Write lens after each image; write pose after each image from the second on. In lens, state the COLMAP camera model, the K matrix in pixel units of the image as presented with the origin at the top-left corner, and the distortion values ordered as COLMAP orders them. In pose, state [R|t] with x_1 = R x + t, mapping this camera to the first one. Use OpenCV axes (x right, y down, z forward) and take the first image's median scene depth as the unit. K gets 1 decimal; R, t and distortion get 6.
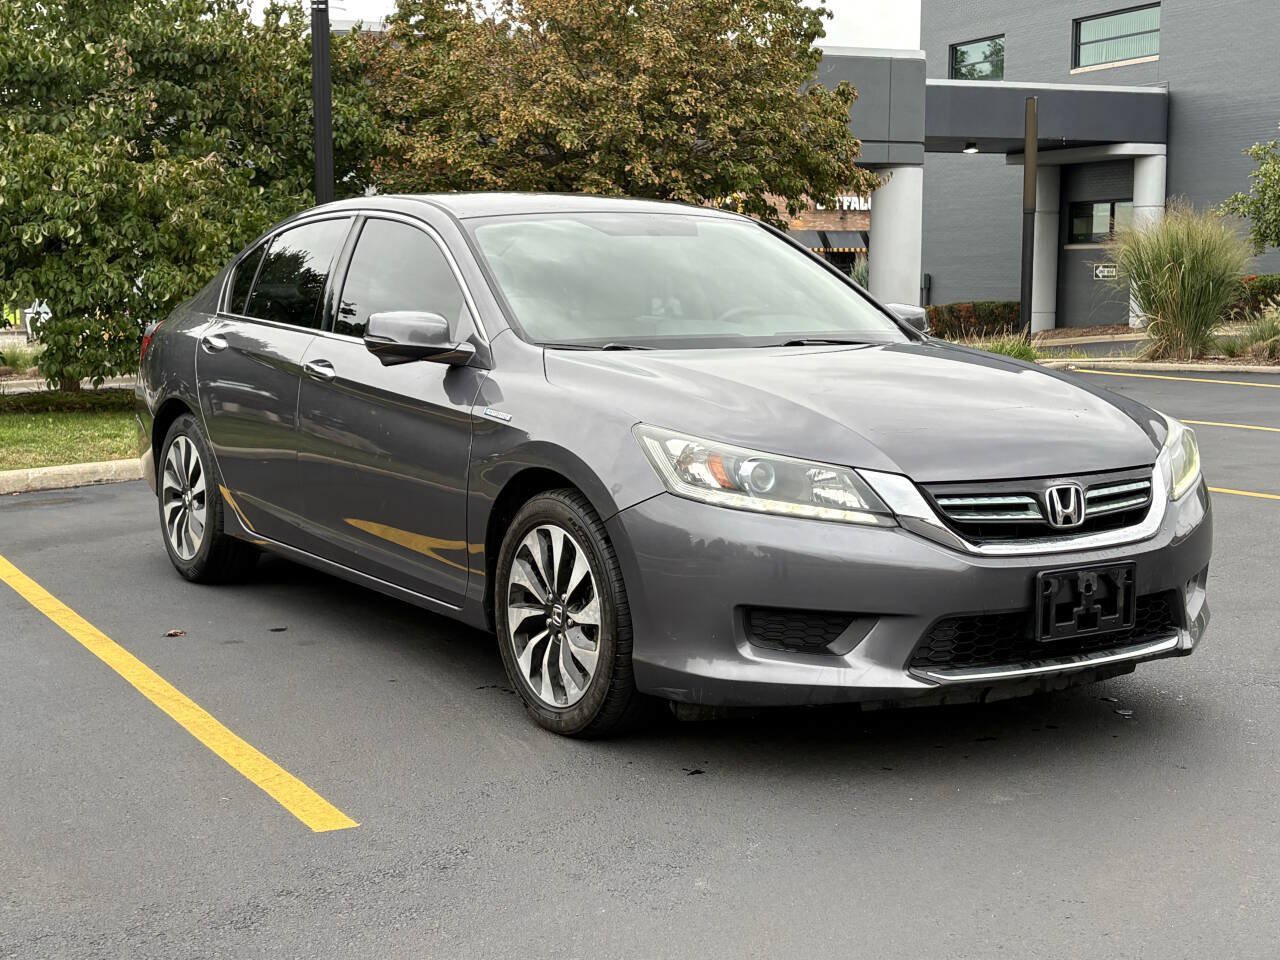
lens RADIAL K [[1837.8, 0, 640.9], [0, 1837.8, 481.6], [0, 0, 1]] dist [0.257715, -0.955736]
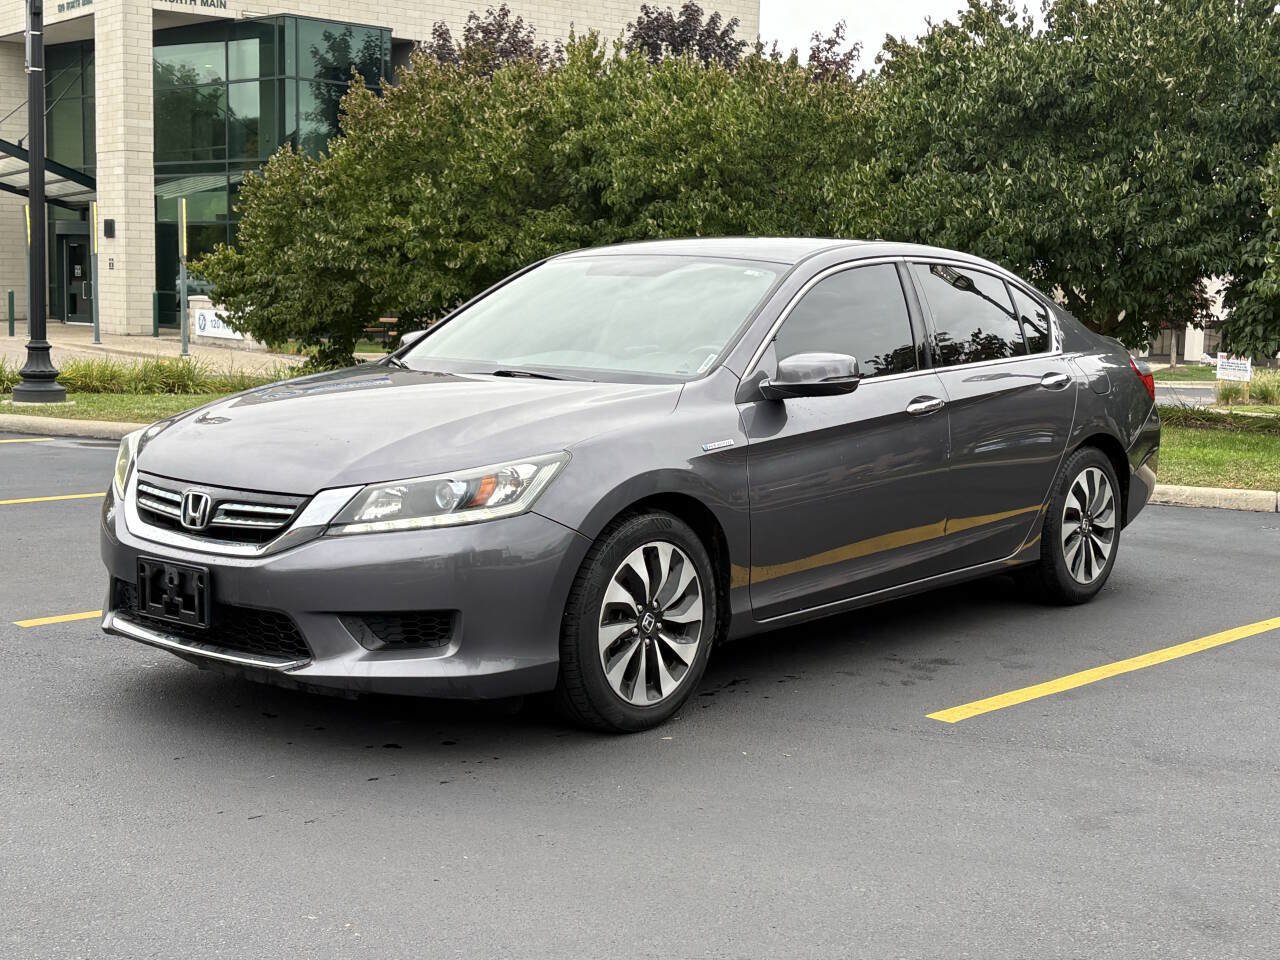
lens RADIAL K [[1750.5, 0, 621.4], [0, 1750.5, 477.2], [0, 0, 1]] dist [0.185533, -0.670516]
pose [[0.297417, 0.115912, -0.947685, 1.292983], [-0.130749, 0.988196, 0.079834, -0.124482], [0.945752, 0.100165, 0.309062, 0.873914]]
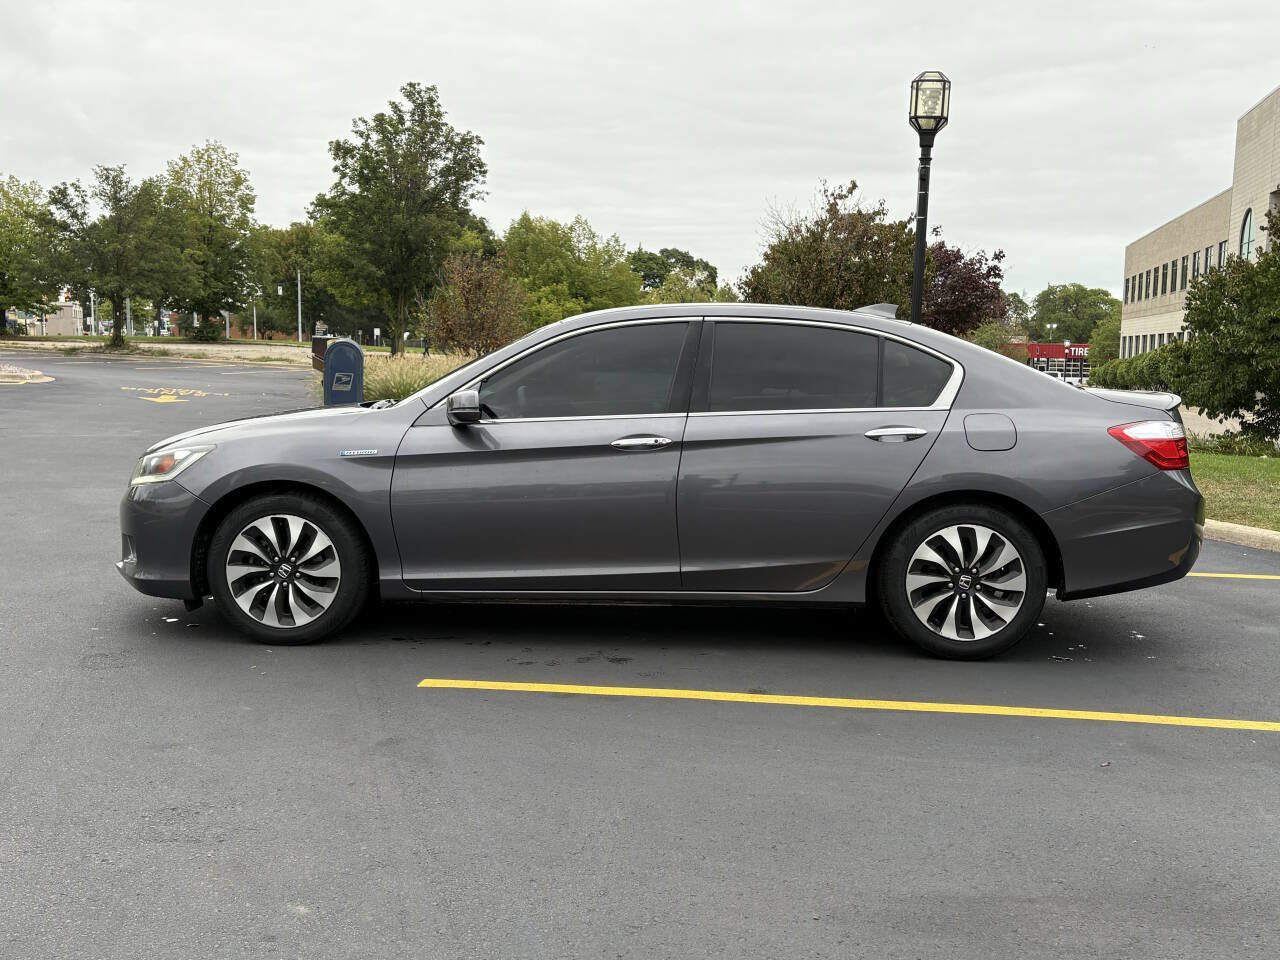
lens RADIAL K [[1215.8, 0, 640.0], [0, 1215.8, 480.0], [0, 0, 1]] dist [0.062398, 0.005583]
pose [[-0.558427, 0.079676, -0.825719, 0.991581], [-0.112304, 0.978952, 0.170413, -0.251230], [0.821917, 0.187895, -0.537725, 2.069484]]
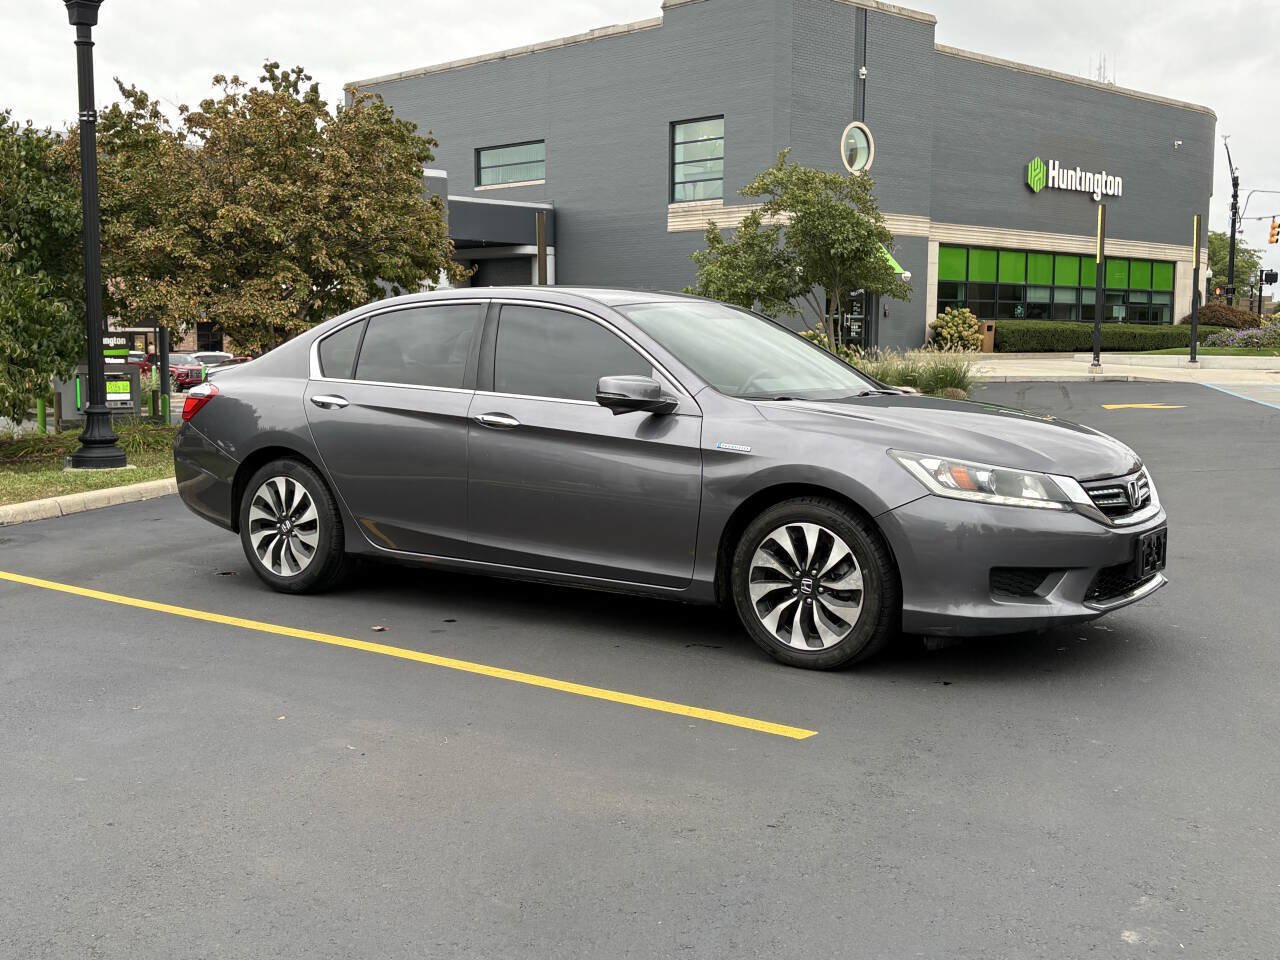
lens RADIAL K [[1465.0, 0, 640.0], [0, 1465.0, 480.0], [0, 0, 1]] dist [0.176405, -0.469355]
pose [[0.925629, -0.036461, 0.376672, -0.608252], [0.043009, 0.999034, -0.008985, -0.004933], [-0.375981, 0.024517, 0.926303, -0.007051]]
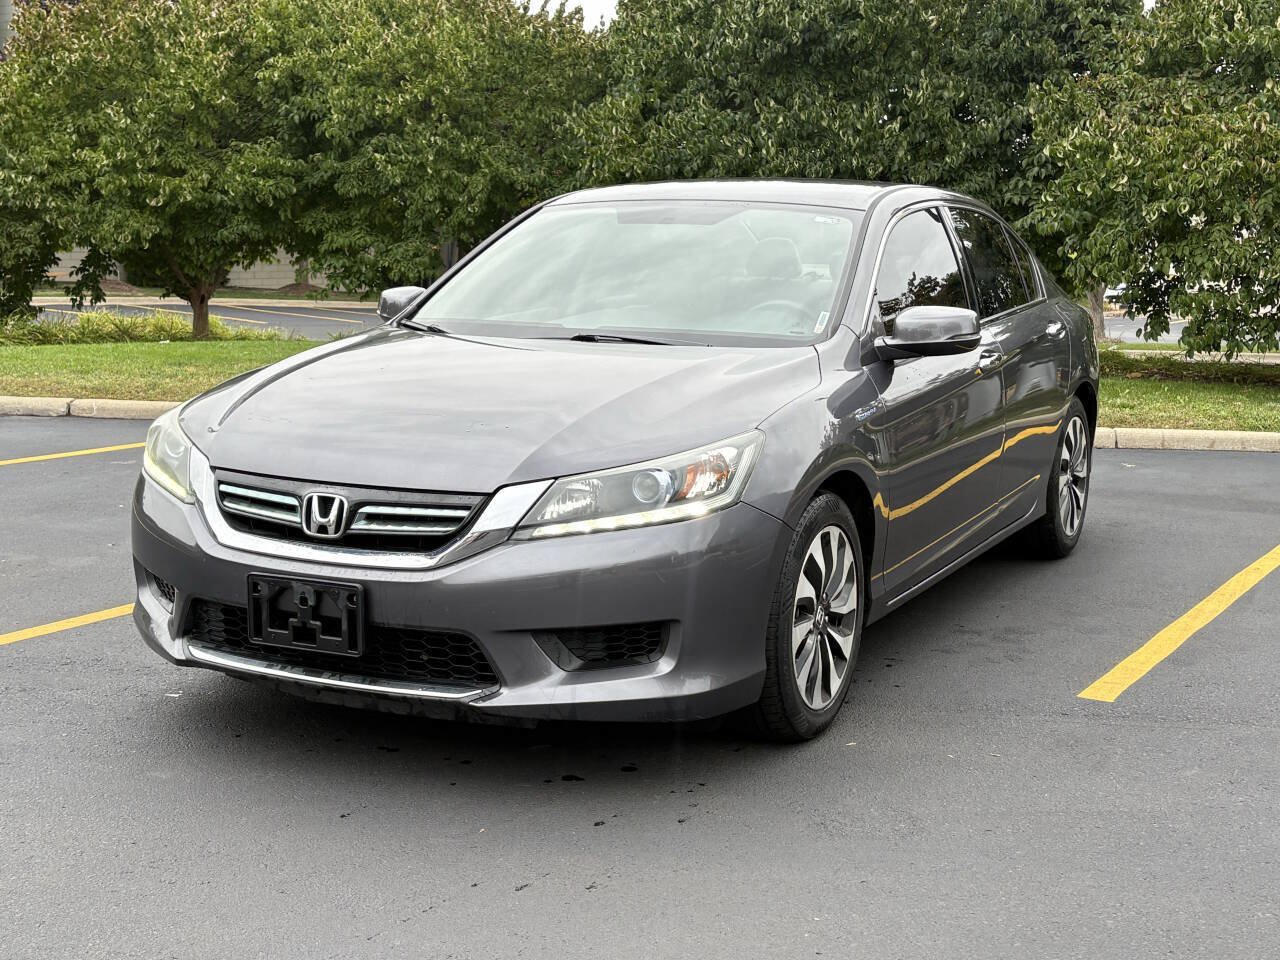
lens RADIAL K [[1747.0, 0, 638.5], [0, 1747.0, 482.1], [0, 0, 1]] dist [0.219014, -0.818602]
pose [[0.516831, 0.136157, -0.845190, 1.038026], [-0.114743, 0.989381, 0.089221, -0.099666], [0.848363, 0.050867, 0.526966, 0.631695]]
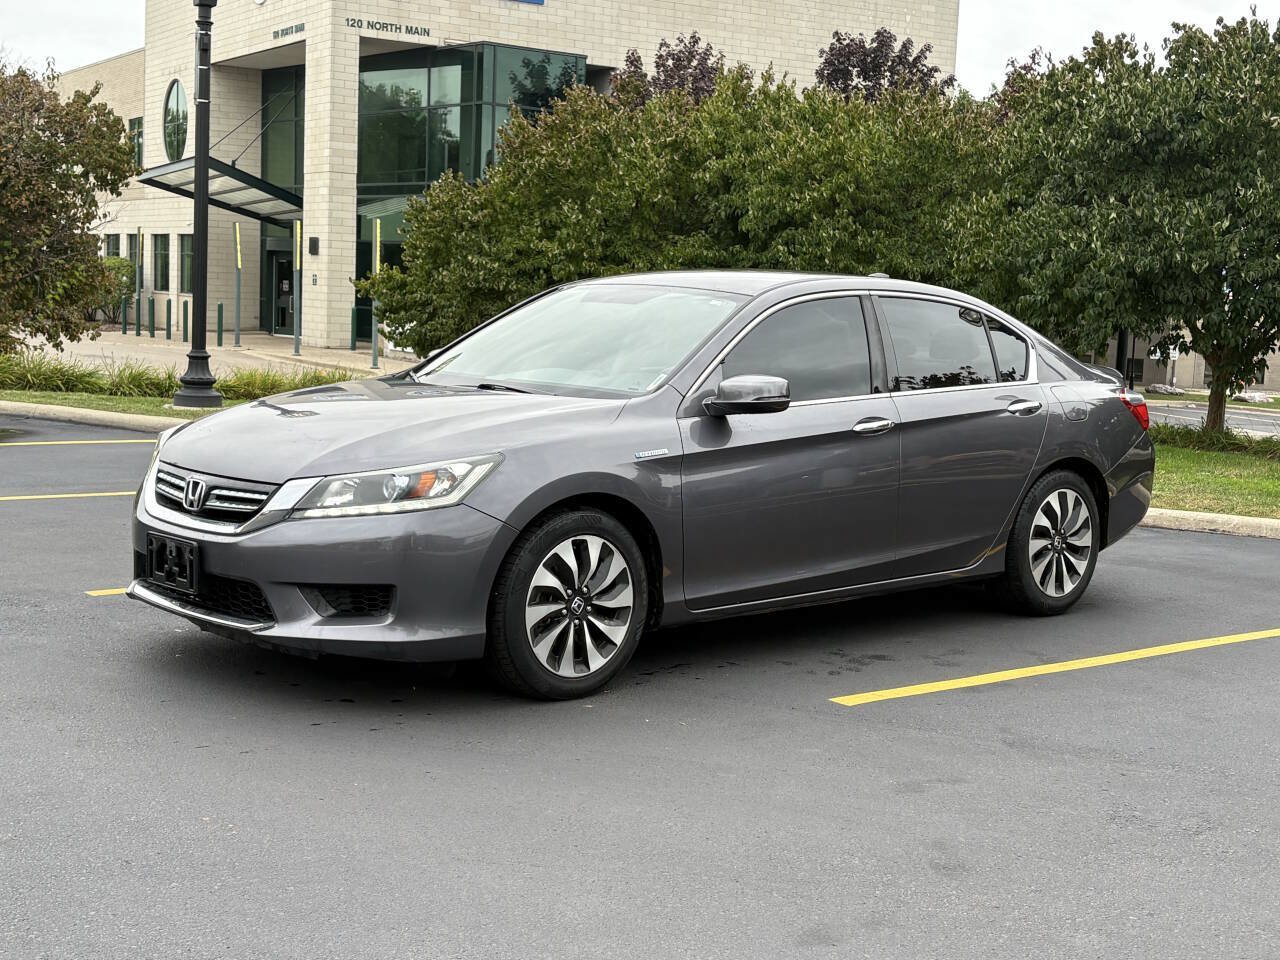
lens RADIAL K [[1750.5, 0, 621.4], [0, 1750.5, 477.2], [0, 0, 1]] dist [0.185533, -0.670516]
pose [[0.180984, 0.112131, -0.977073, 1.494603], [-0.152011, 0.984730, 0.084852, -0.151616], [0.971667, 0.133169, 0.195265, 1.009586]]
